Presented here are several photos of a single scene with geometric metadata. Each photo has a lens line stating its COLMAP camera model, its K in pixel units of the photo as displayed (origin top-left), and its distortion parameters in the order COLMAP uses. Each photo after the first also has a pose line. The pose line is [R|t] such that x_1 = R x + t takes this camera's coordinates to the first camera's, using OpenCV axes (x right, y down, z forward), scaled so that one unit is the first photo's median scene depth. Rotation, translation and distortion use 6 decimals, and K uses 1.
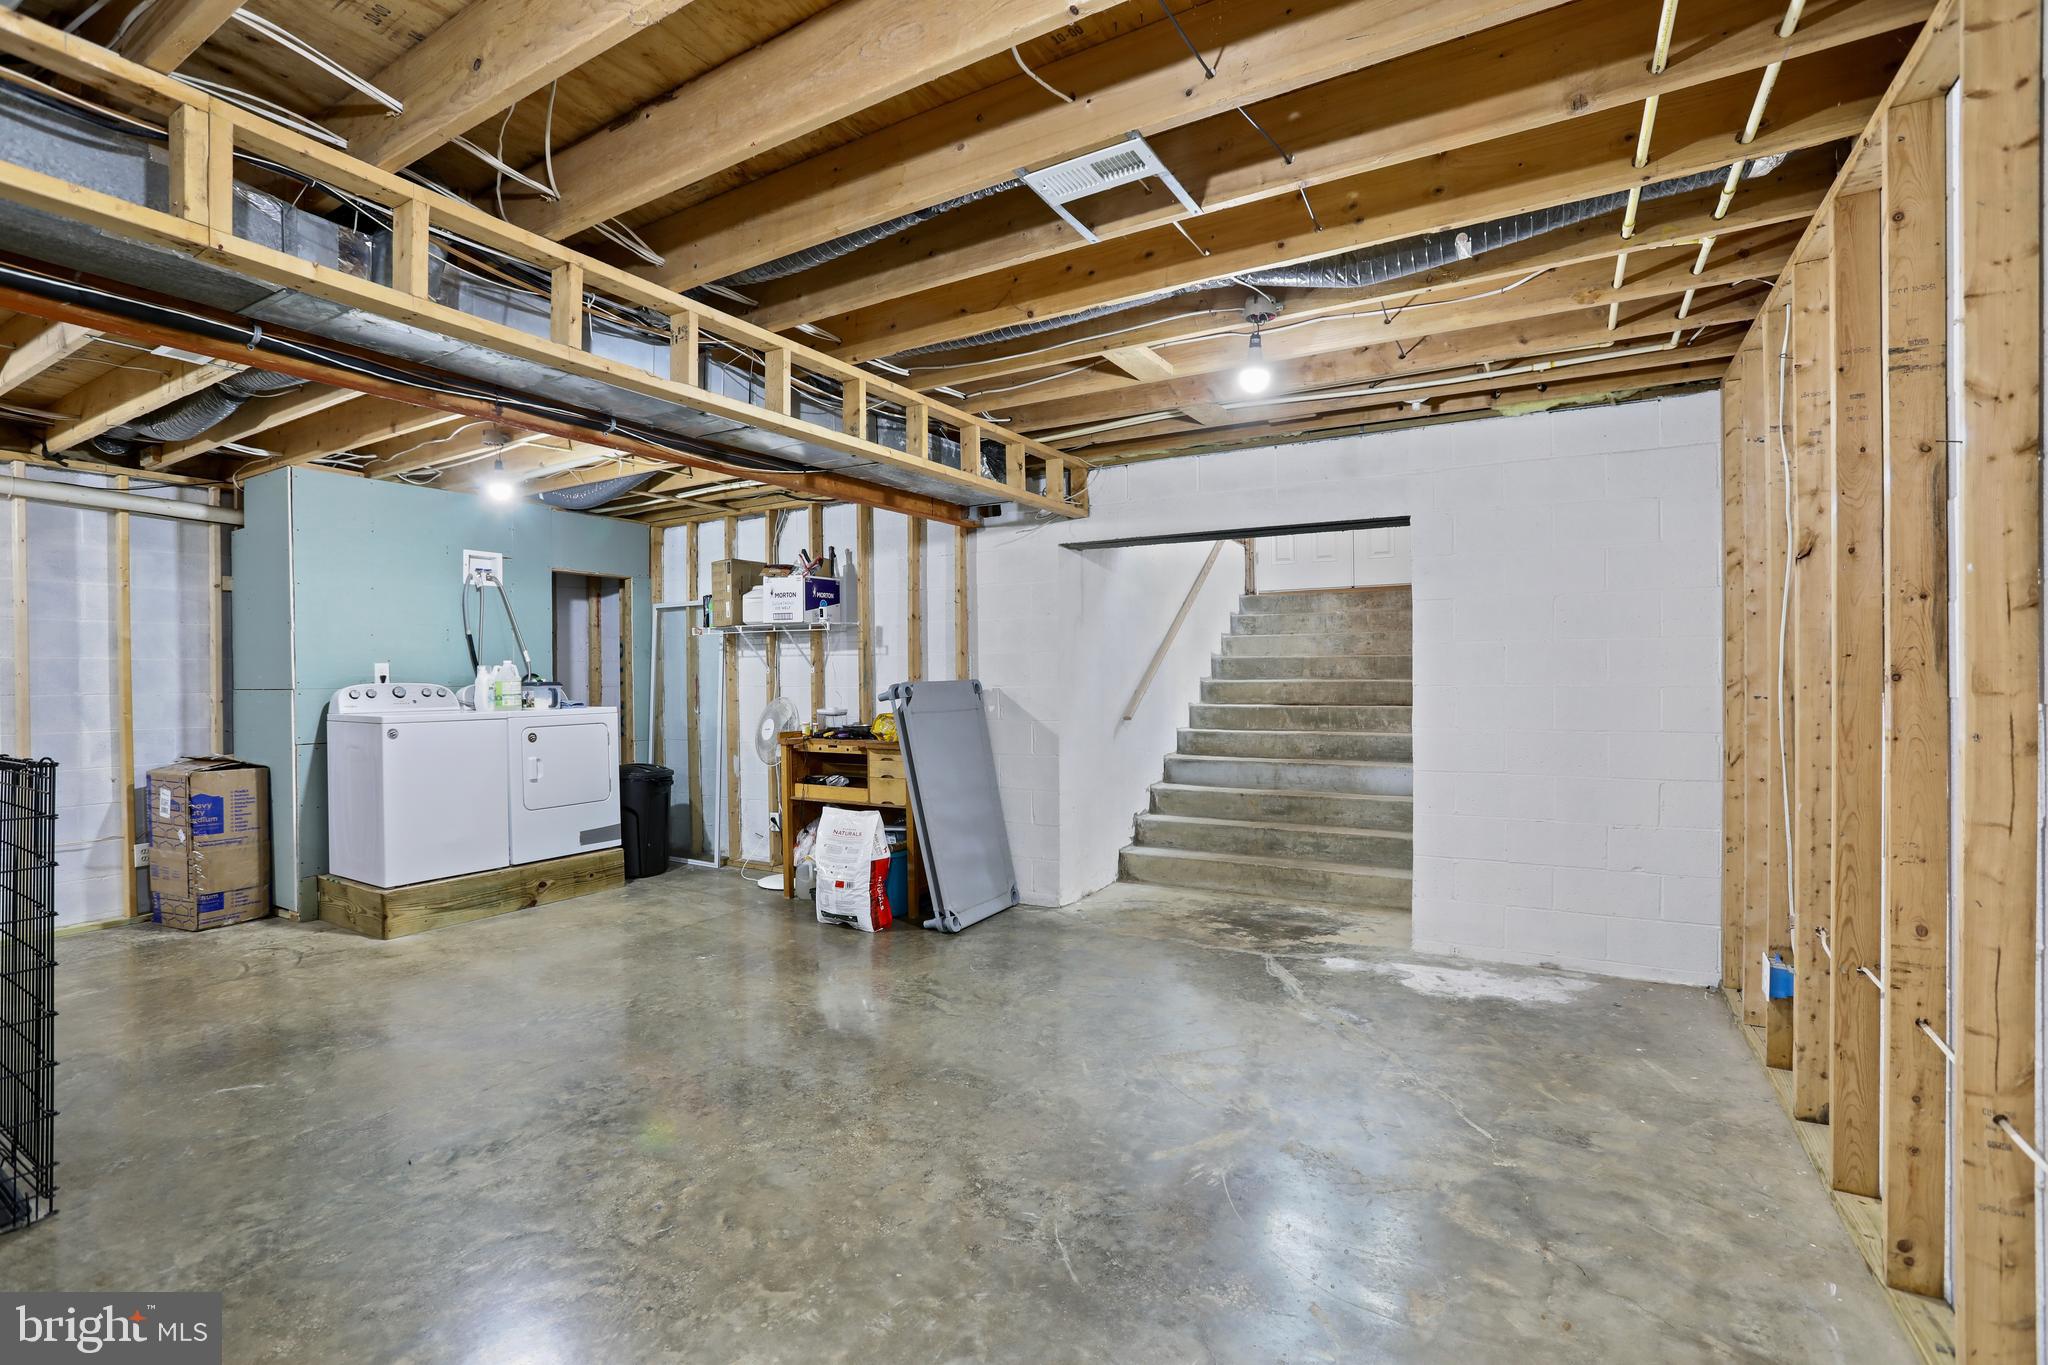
lens RADIAL K [[926.7, 0, 1014.6], [0, 926.7, 686.3], [0, 0, 1]] dist [-0.080735, 0.033683]
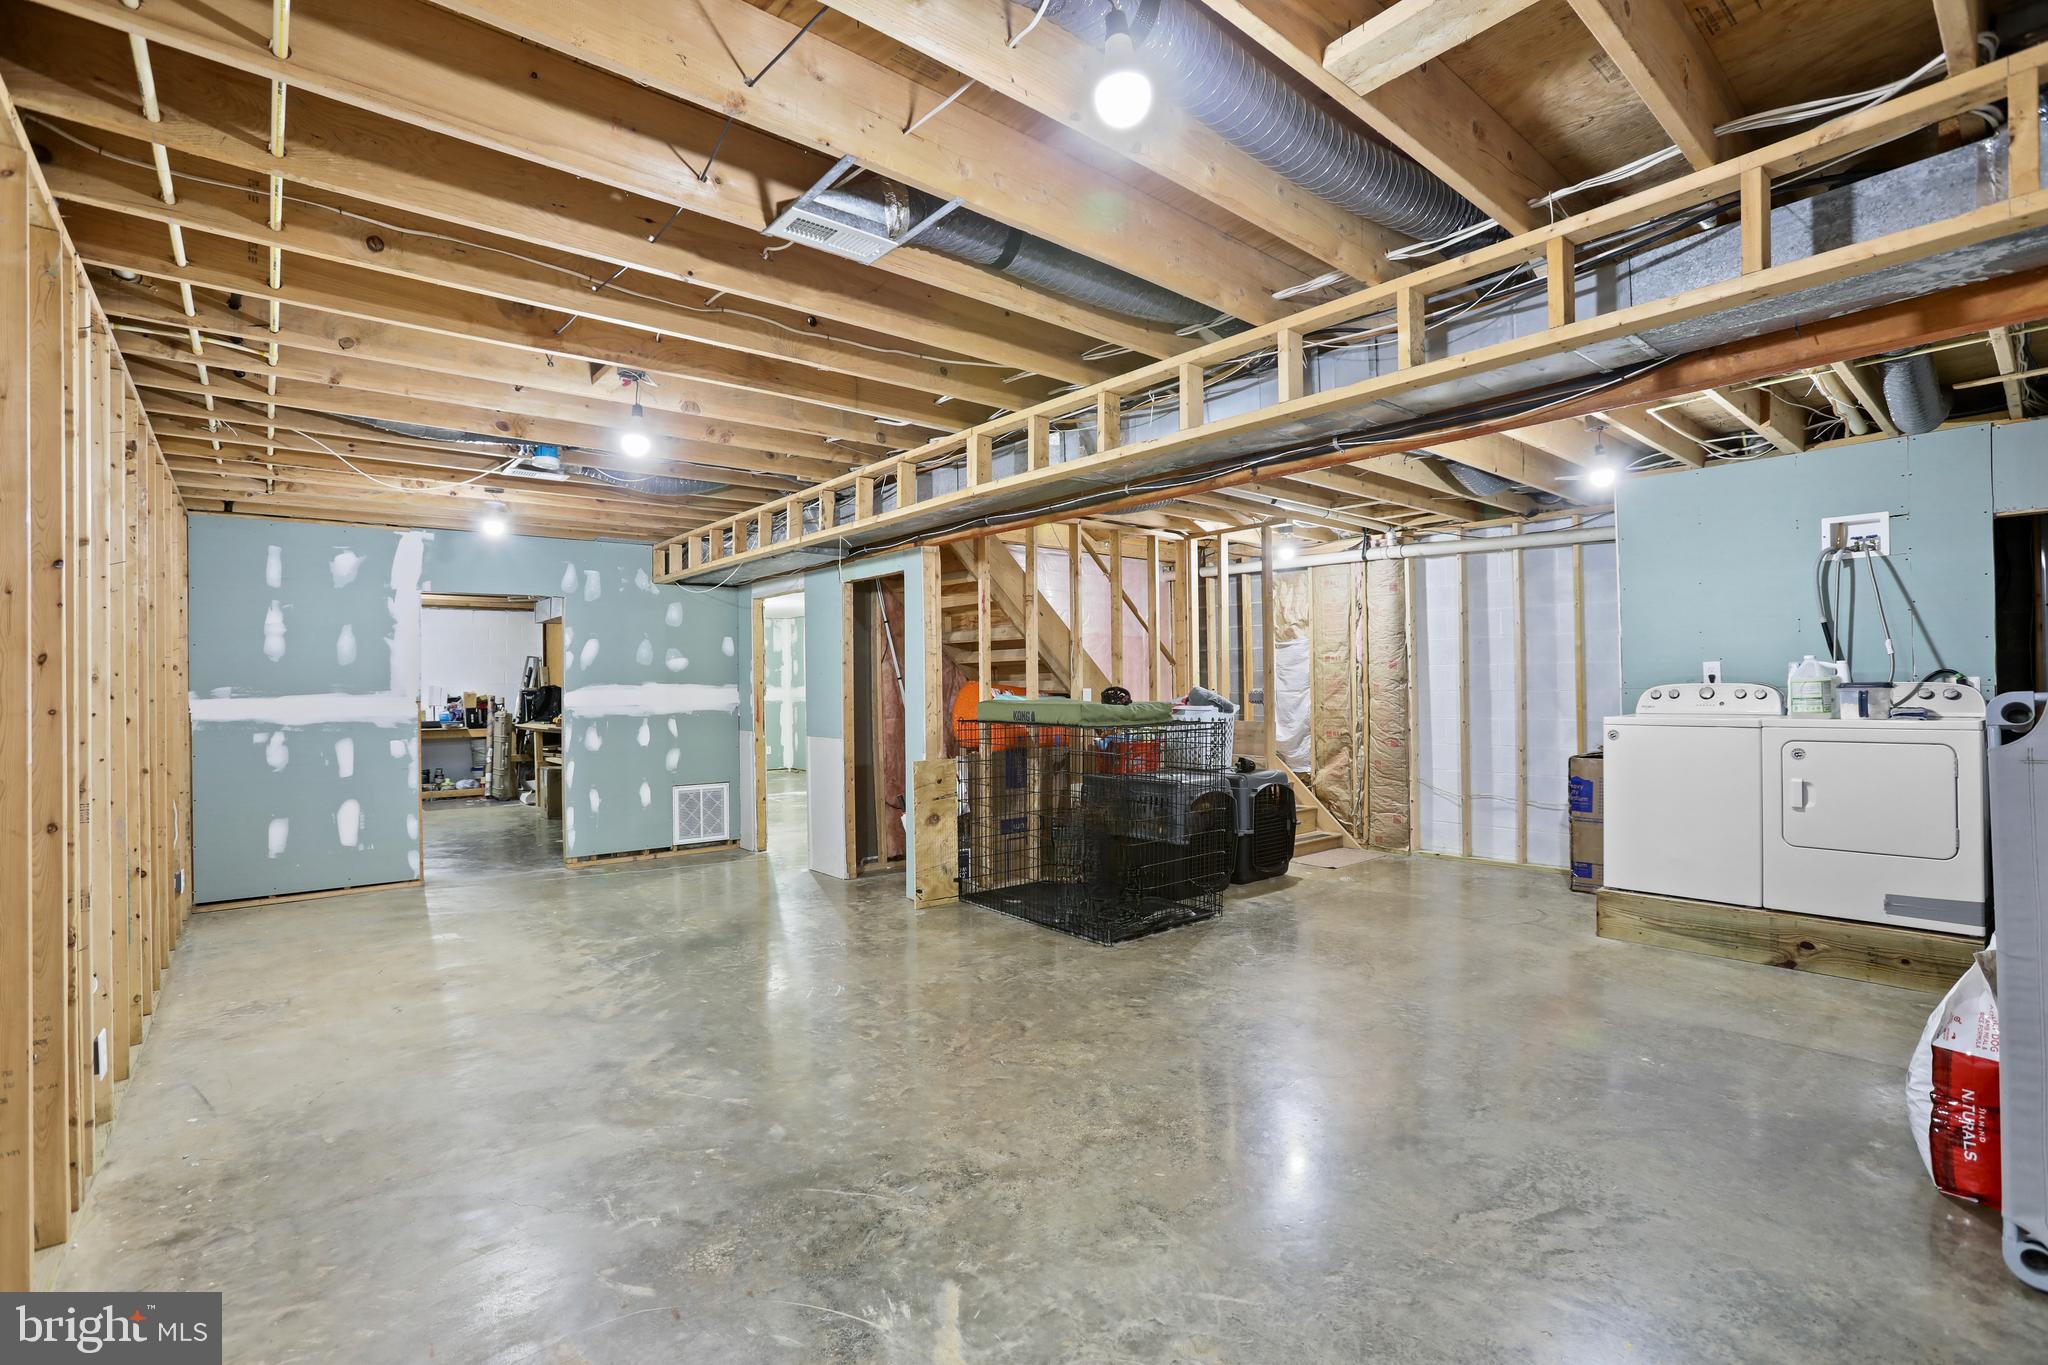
lens RADIAL K [[926.7, 0, 1014.6], [0, 926.7, 686.3], [0, 0, 1]] dist [-0.080735, 0.033683]
pose [[-0.331530, 0.010957, -0.943381, 0.632657], [0.004777, 0.999939, 0.009935, -0.019530], [0.943433, -0.001213, -0.331562, 0.939638]]
